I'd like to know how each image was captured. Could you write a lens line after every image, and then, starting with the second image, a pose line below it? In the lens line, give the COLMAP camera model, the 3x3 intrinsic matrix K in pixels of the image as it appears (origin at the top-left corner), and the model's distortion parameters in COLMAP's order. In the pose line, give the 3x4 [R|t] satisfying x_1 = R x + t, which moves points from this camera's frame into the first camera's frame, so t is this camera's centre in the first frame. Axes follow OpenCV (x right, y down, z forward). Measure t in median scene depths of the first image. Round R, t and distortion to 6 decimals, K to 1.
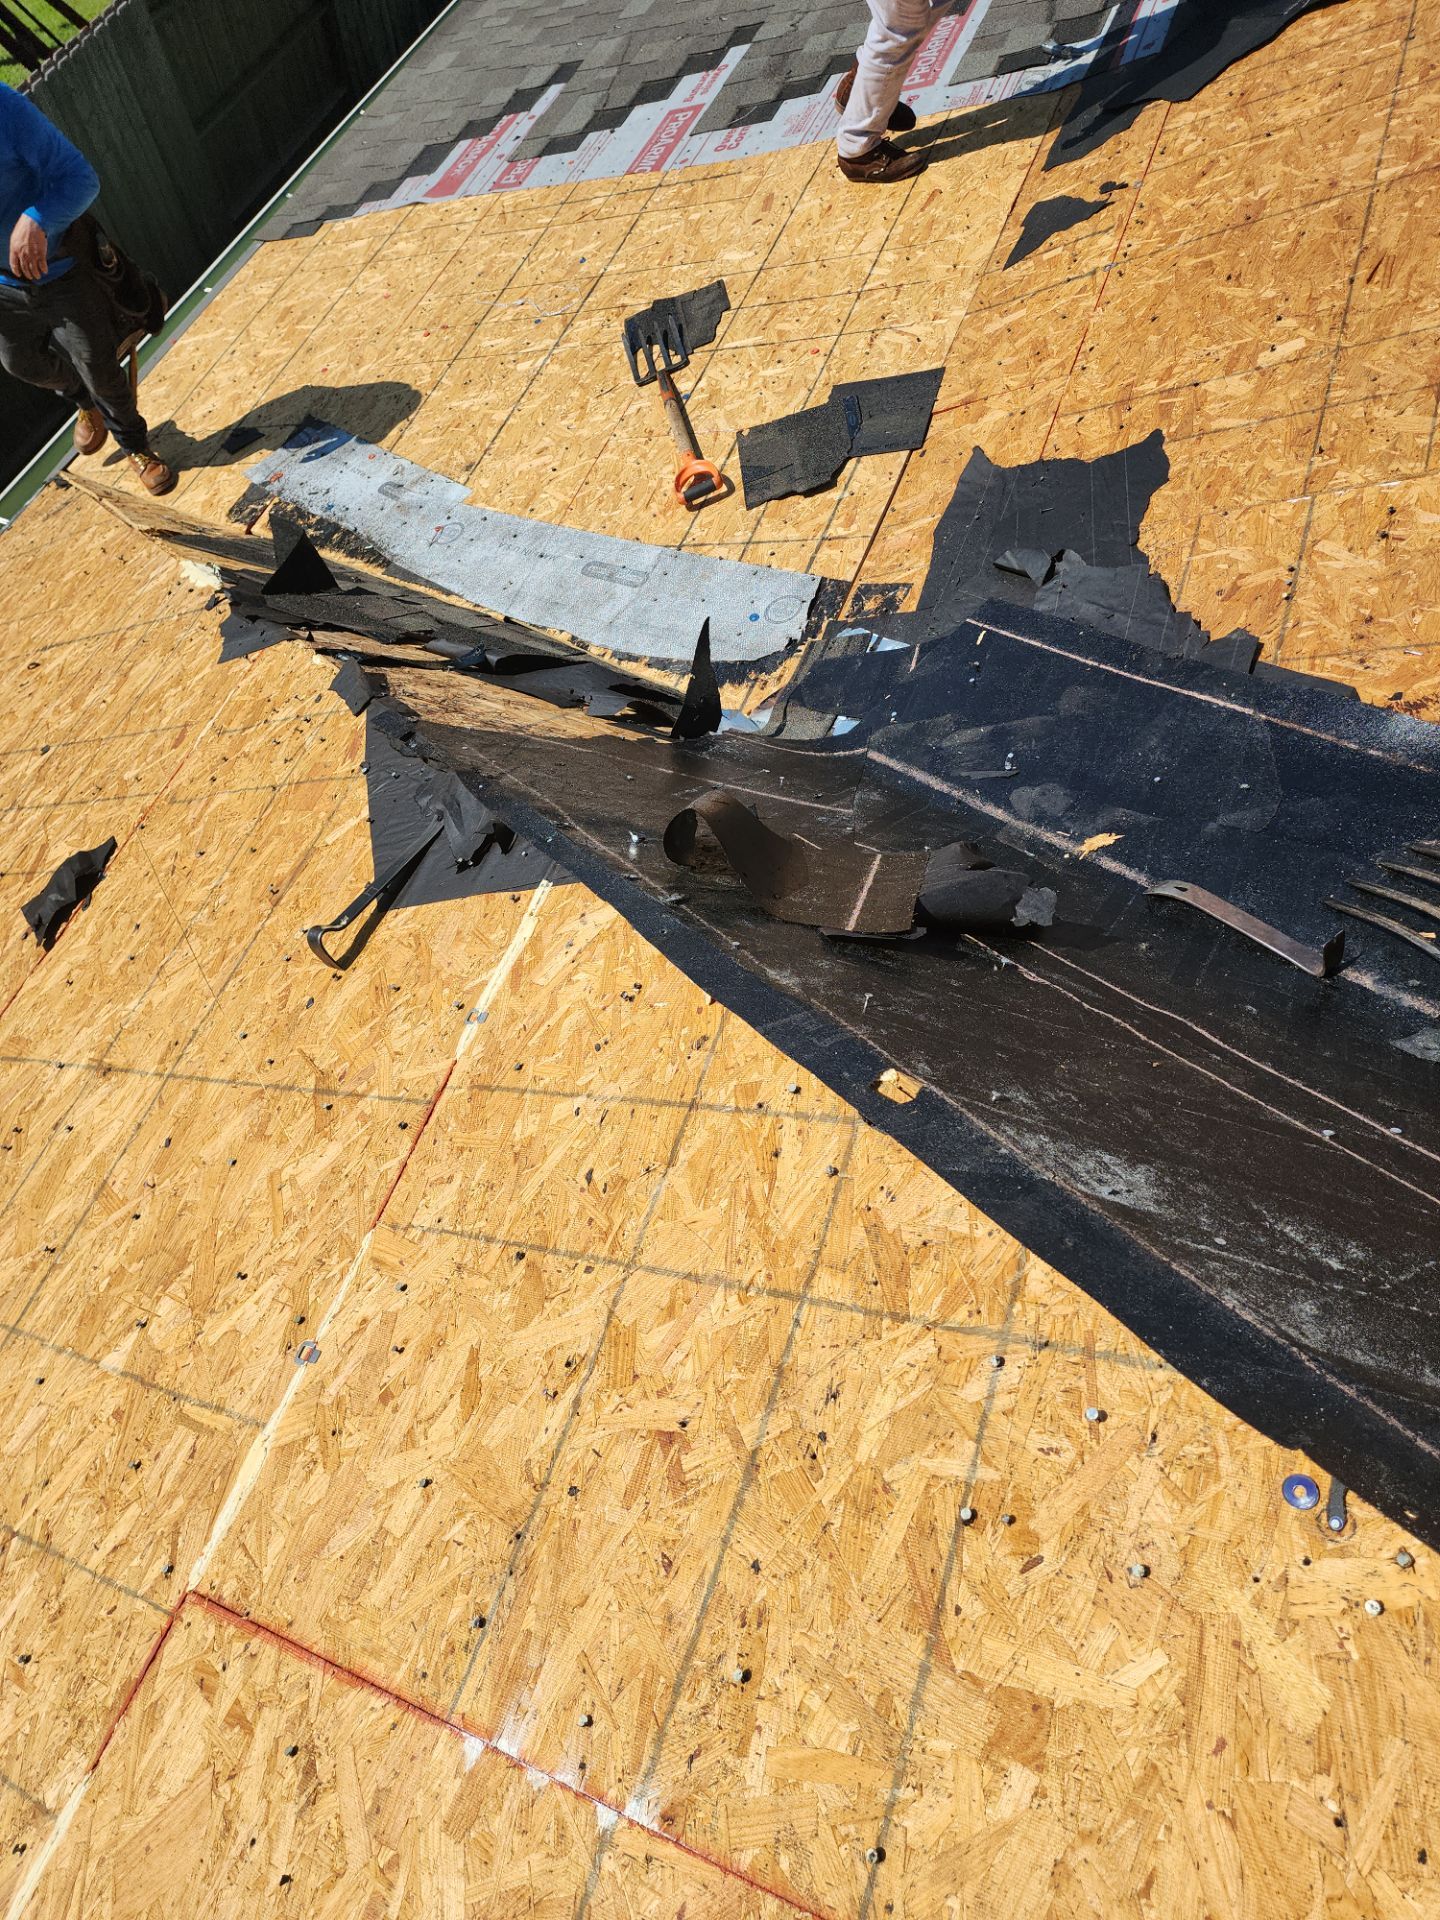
lens RADIAL K [[1319.1, 0, 793.9], [0, 1319.1, 903.7], [0, 0, 1]] dist [0.069692, -0.054154]
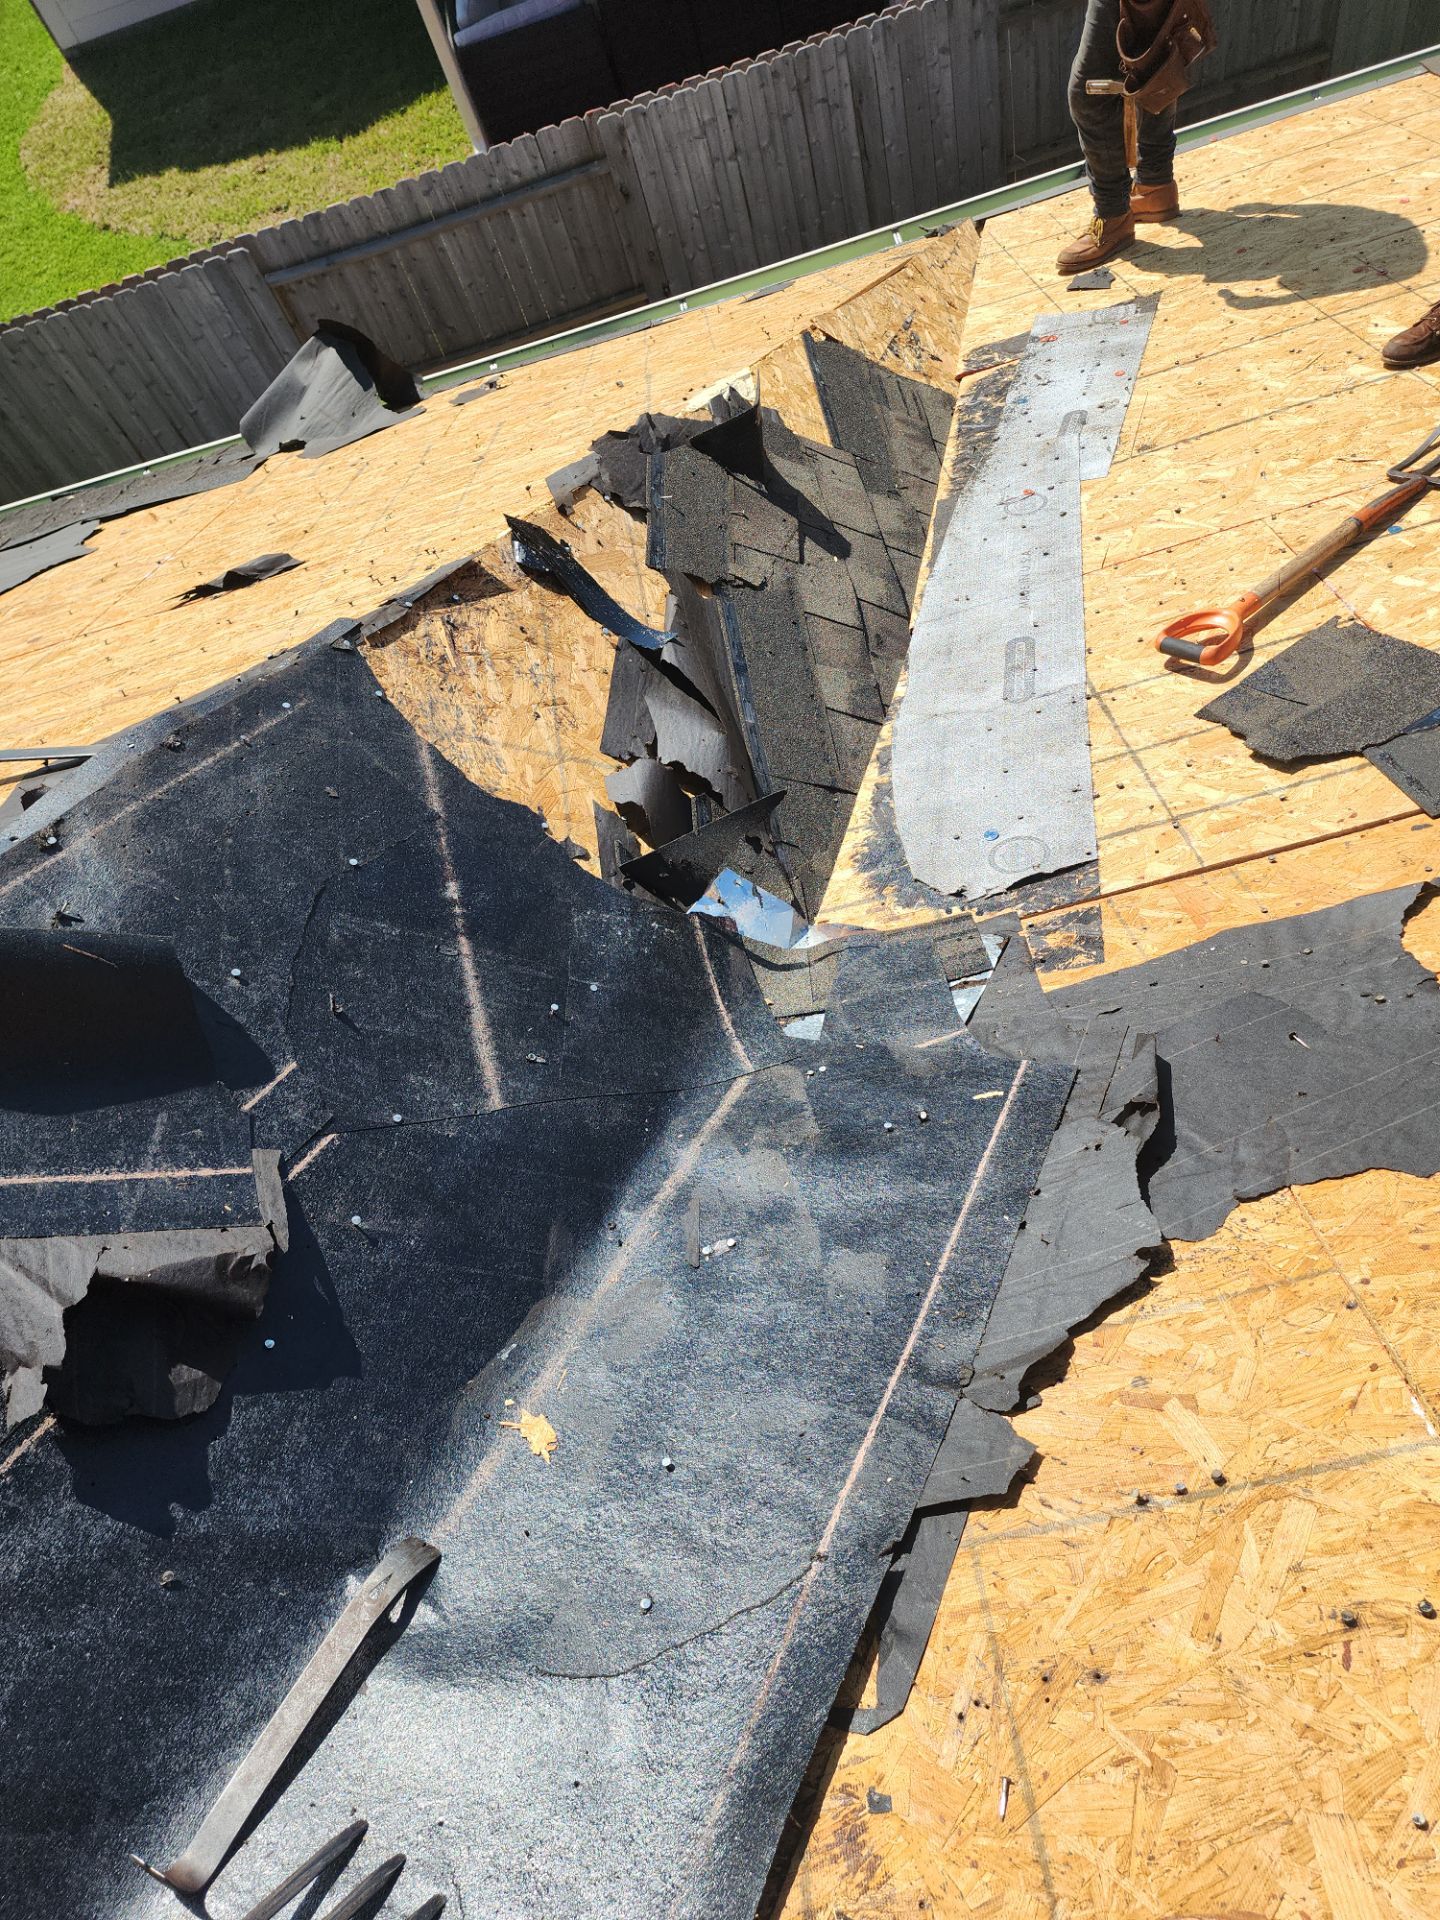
lens RADIAL K [[1319.1, 0, 736.0], [0, 1319.1, 961.8], [0, 0, 1]] dist [0.069692, -0.054154]
pose [[0.515626, 0.718316, -0.467067, 0.409571], [-0.621092, 0.688870, 0.373770, -0.506103], [0.590233, 0.097366, 0.801339, 0.497766]]
